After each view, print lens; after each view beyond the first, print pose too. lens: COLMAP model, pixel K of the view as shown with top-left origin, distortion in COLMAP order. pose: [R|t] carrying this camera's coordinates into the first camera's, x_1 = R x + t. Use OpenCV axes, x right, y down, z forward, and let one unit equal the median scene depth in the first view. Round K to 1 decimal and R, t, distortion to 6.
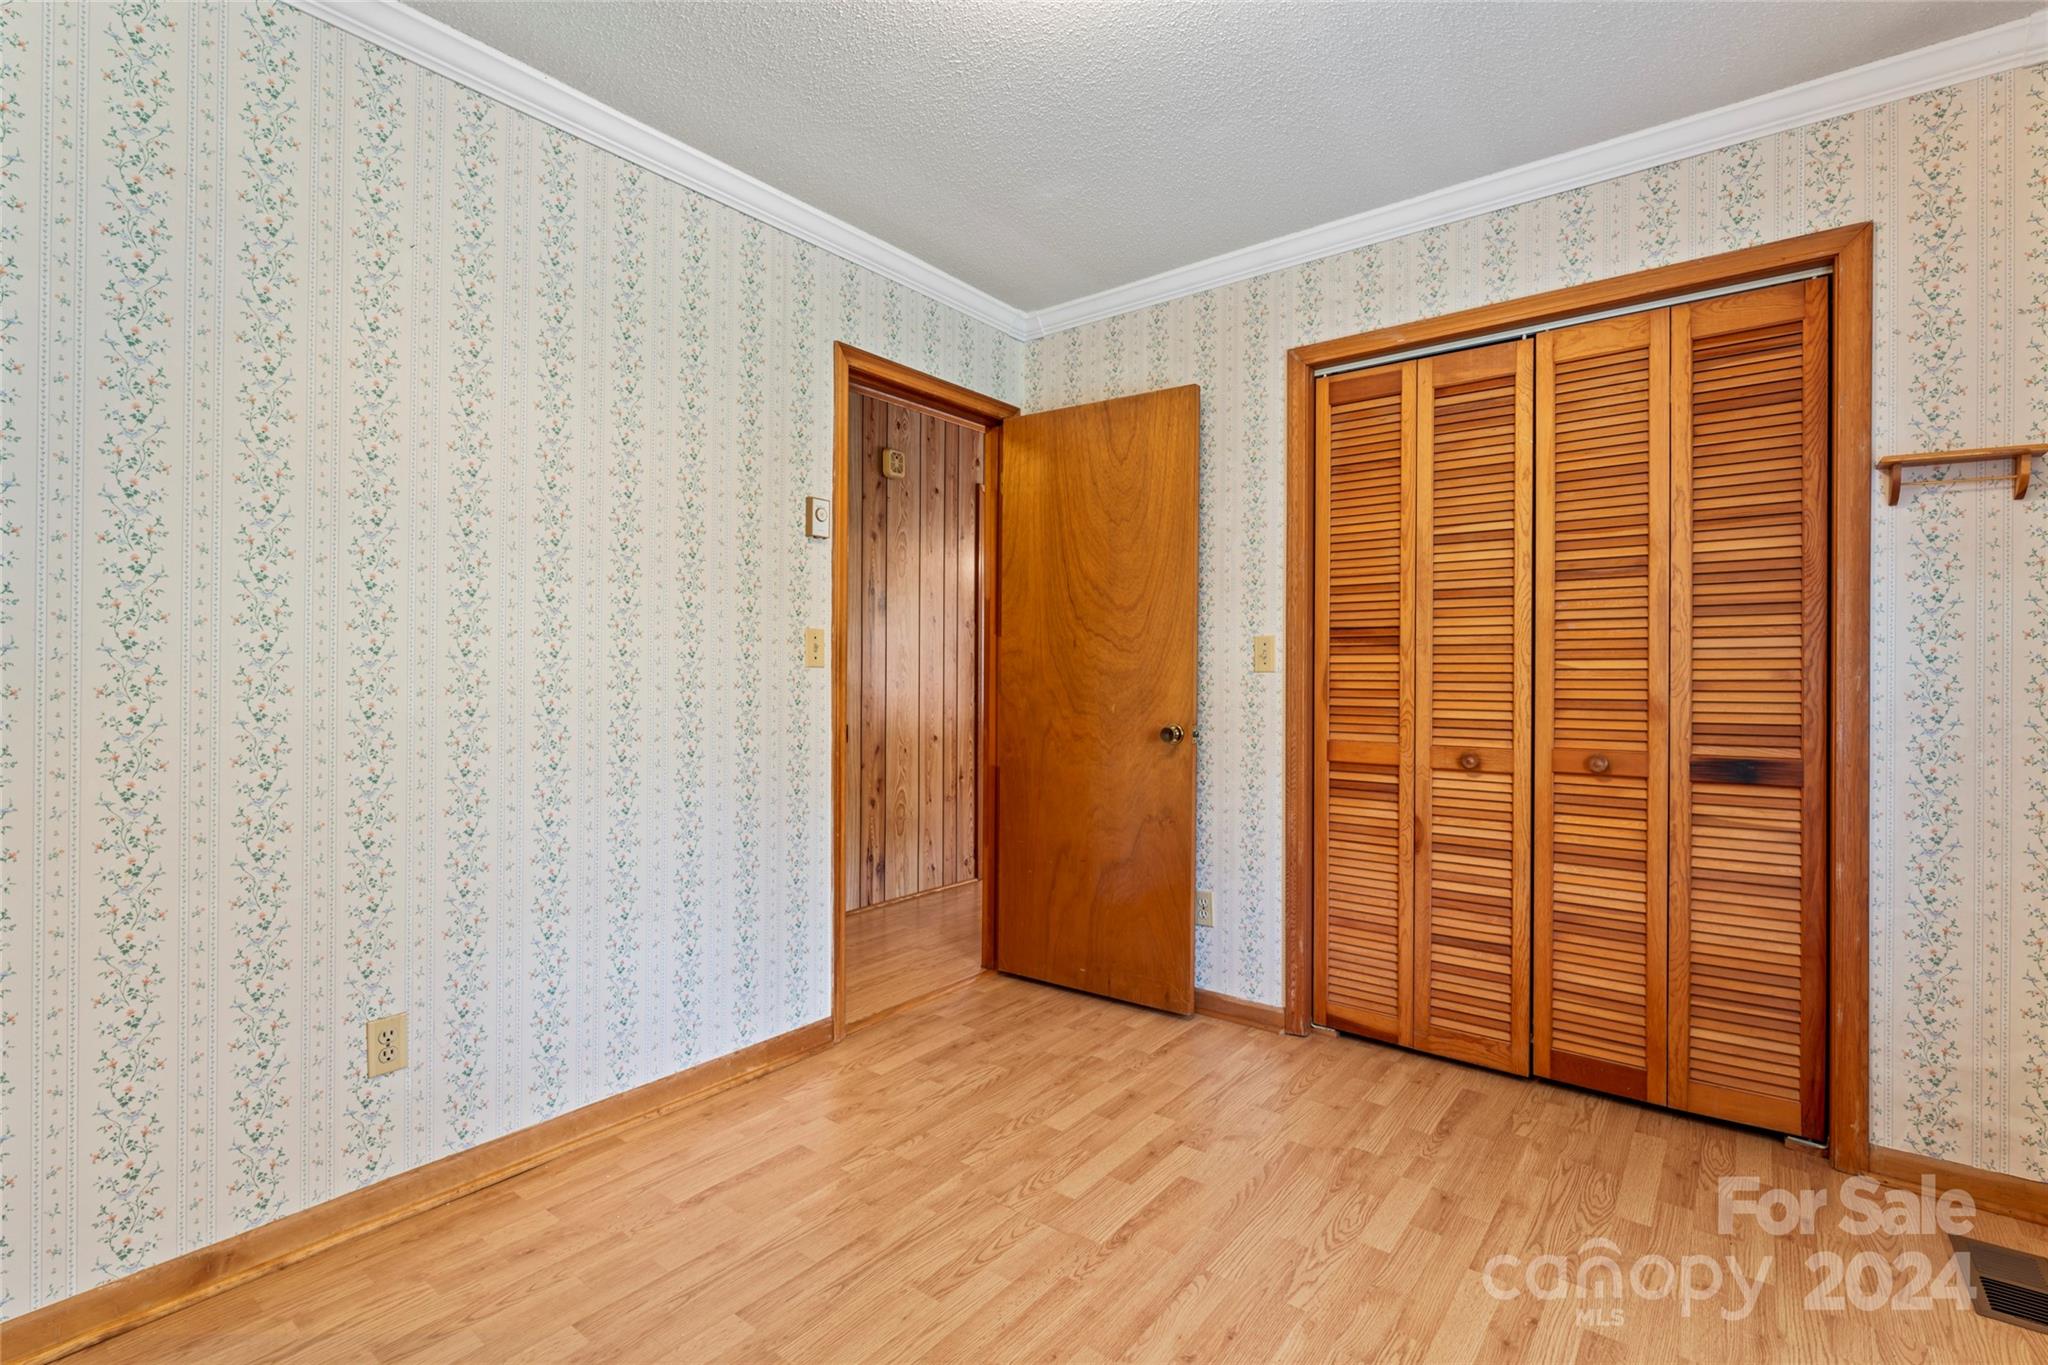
lens RADIAL K [[926.5, 0, 1023.7], [0, 926.5, 687.1], [0, 0, 1]] dist [-0.001417, -0.000859]
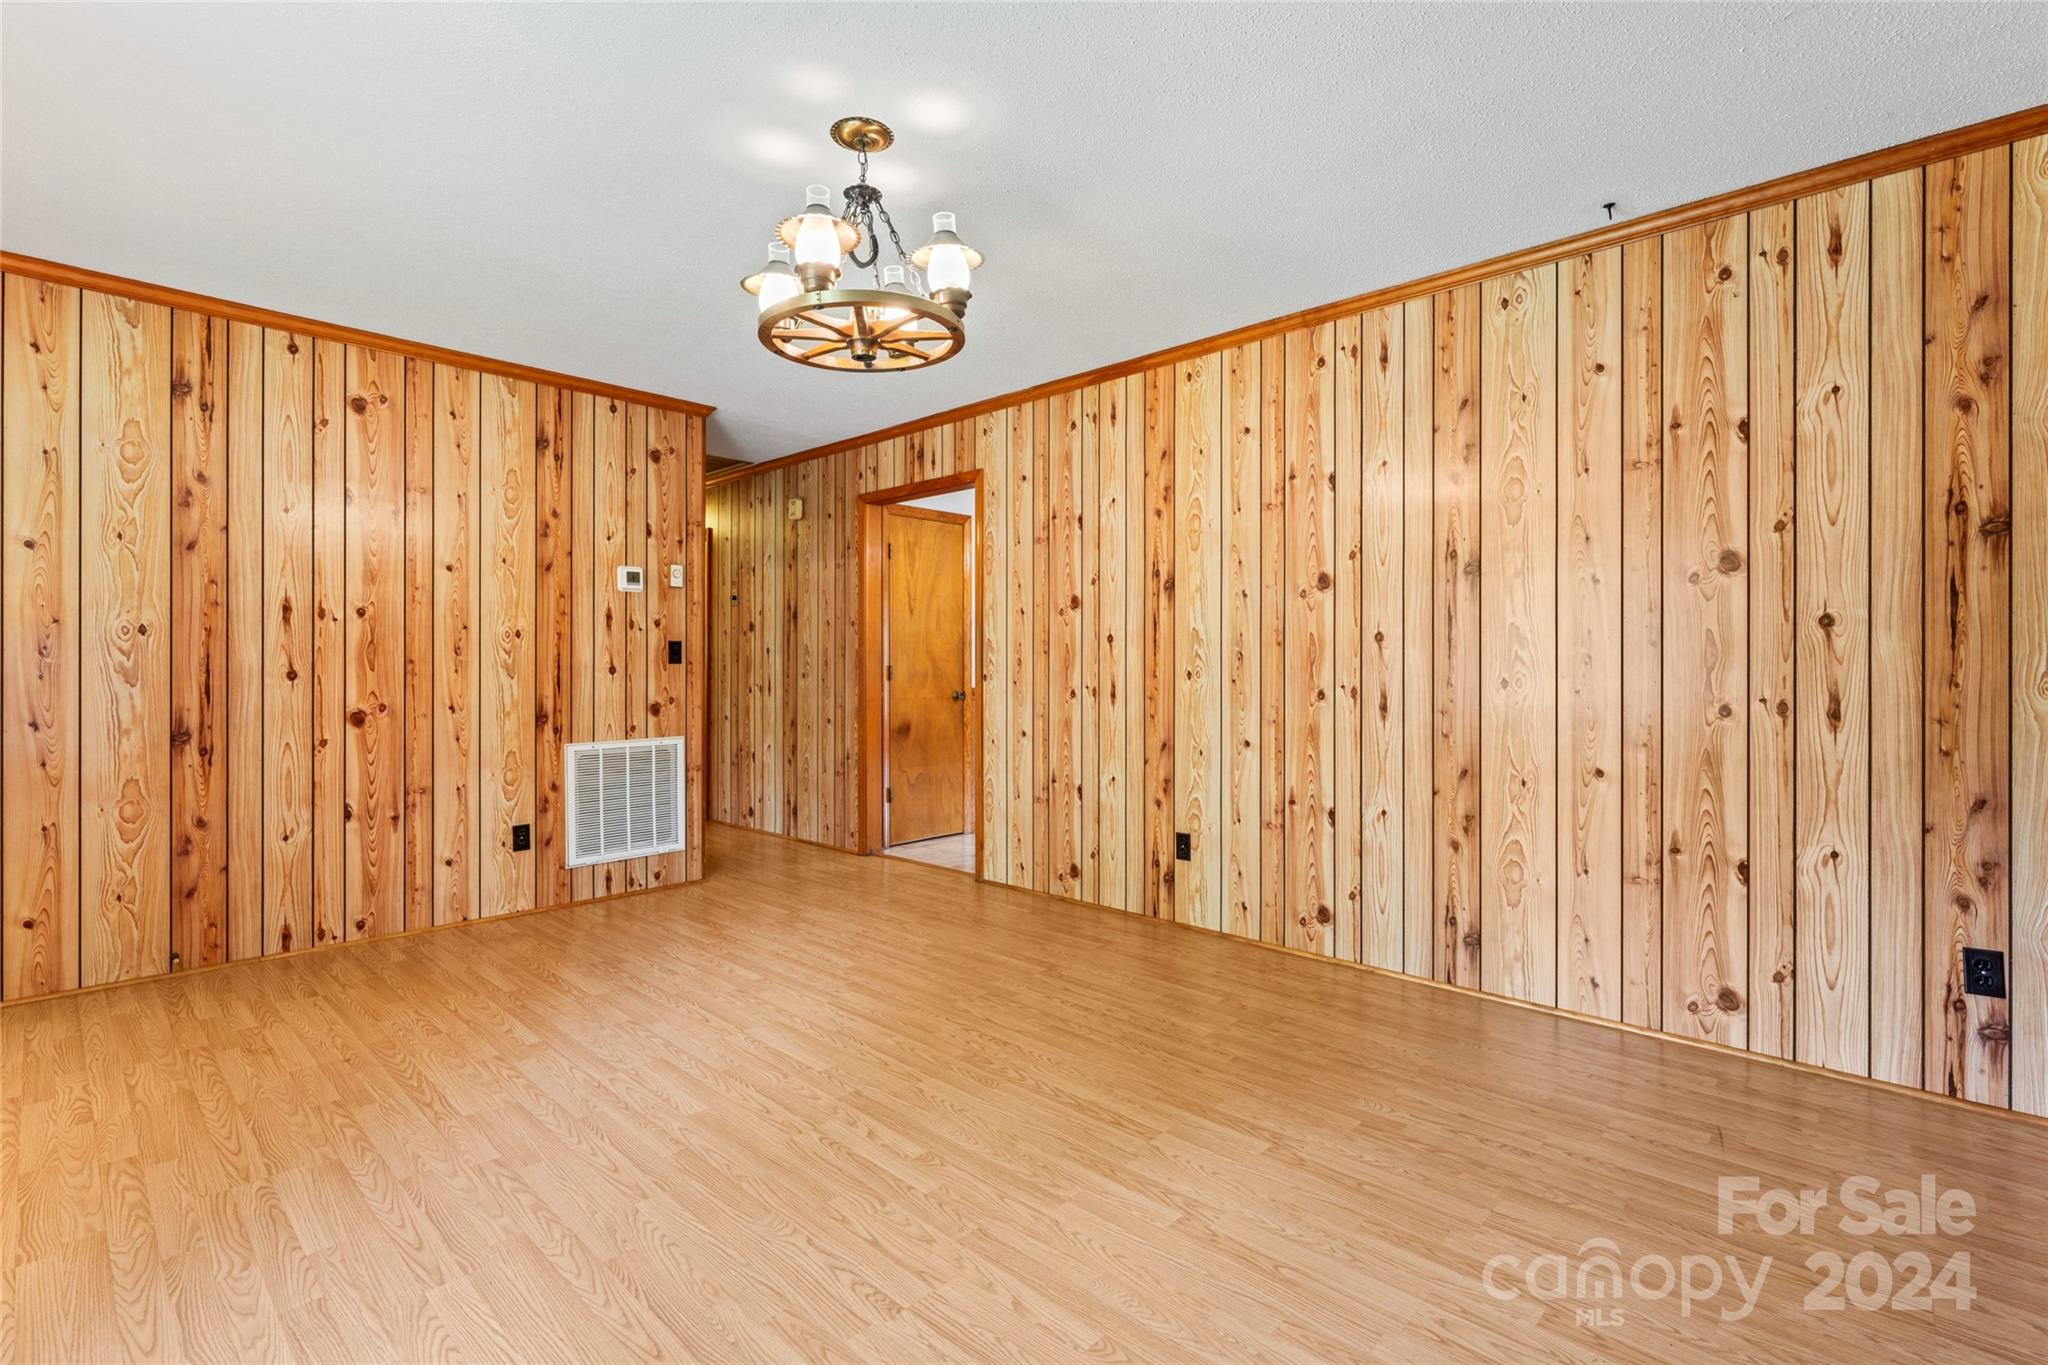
lens RADIAL K [[926.5, 0, 1015.5], [0, 926.5, 677.1], [0, 0, 1]] dist [-0.001417, -0.000859]
pose [[-0.088440, 0.008874, -0.996042, 0.587368], [-0.010629, 0.999895, 0.009852, -0.010648], [0.996025, 0.011458, -0.088336, 0.717895]]
